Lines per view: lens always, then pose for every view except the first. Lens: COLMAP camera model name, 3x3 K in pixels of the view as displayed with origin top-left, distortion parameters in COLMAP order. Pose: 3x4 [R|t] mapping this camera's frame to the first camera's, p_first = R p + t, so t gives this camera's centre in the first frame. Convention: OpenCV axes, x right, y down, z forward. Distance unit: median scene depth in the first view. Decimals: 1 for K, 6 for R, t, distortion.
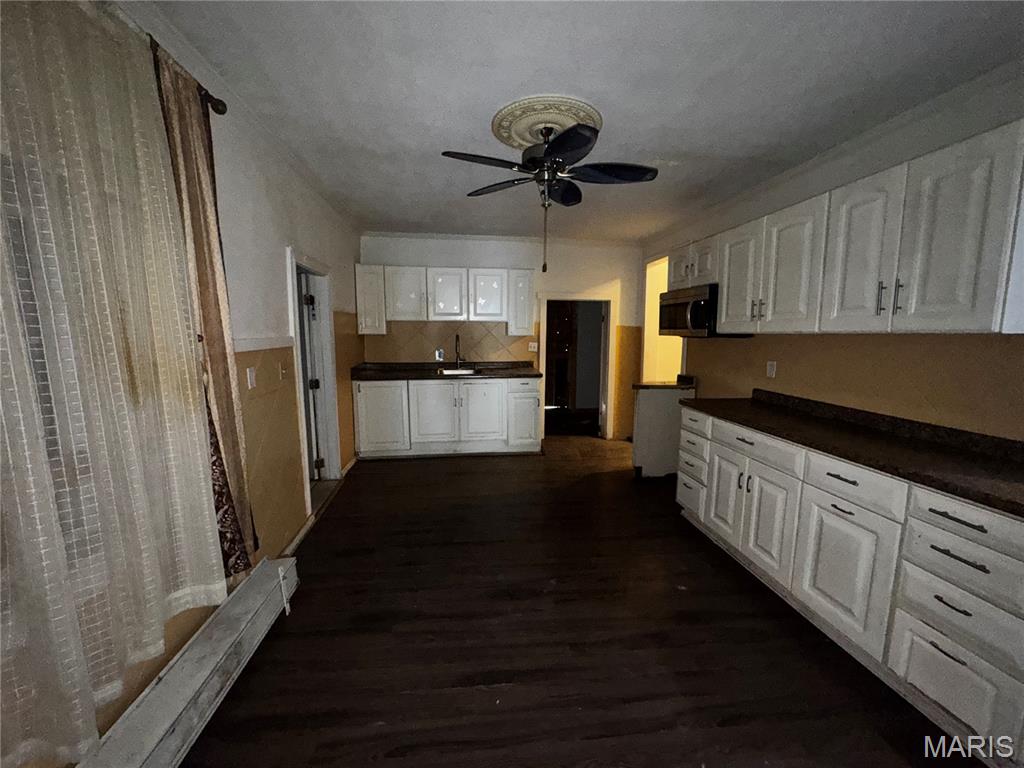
lens RADIAL K [[408.1, 0, 511.3], [0, 408.1, 385.3], [0, 0, 1]] dist [-0.002414, -0.000337]
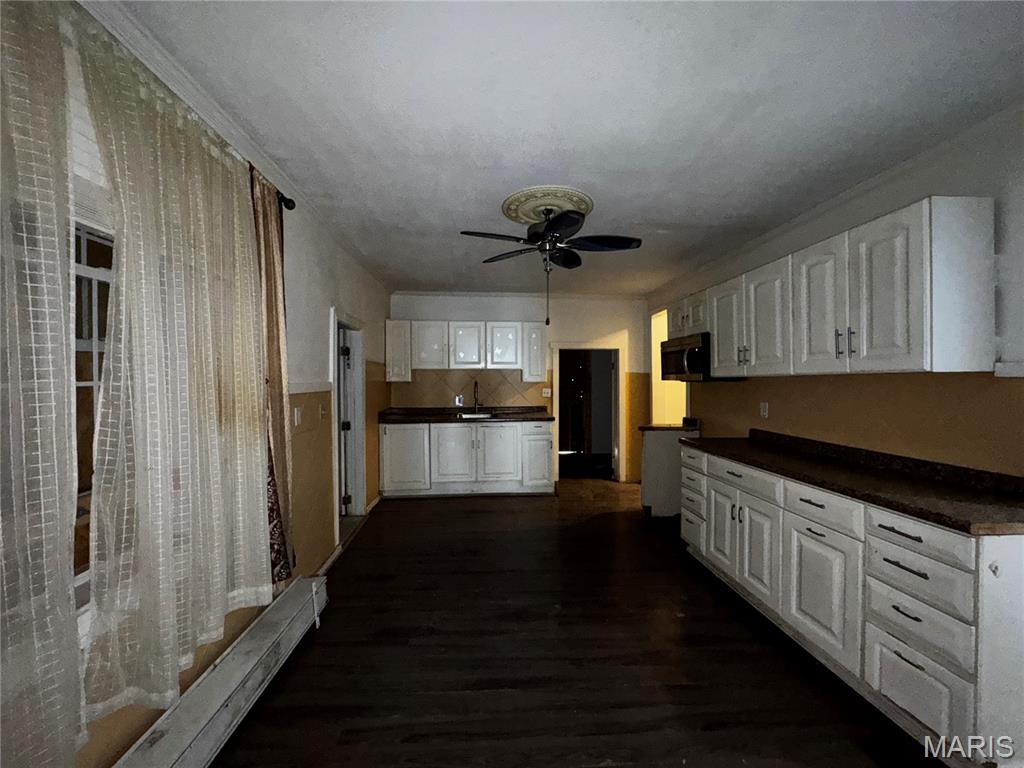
lens RADIAL K [[408.1, 0, 510.7], [0, 408.1, 386.9], [0, 0, 1]] dist [-0.002414, -0.000337]
pose [[0.998500, -0.005531, -0.054467, 0.042739], [-0.000844, 0.993209, -0.116340, 0.035600], [0.054741, 0.116212, 0.991715, -0.150884]]
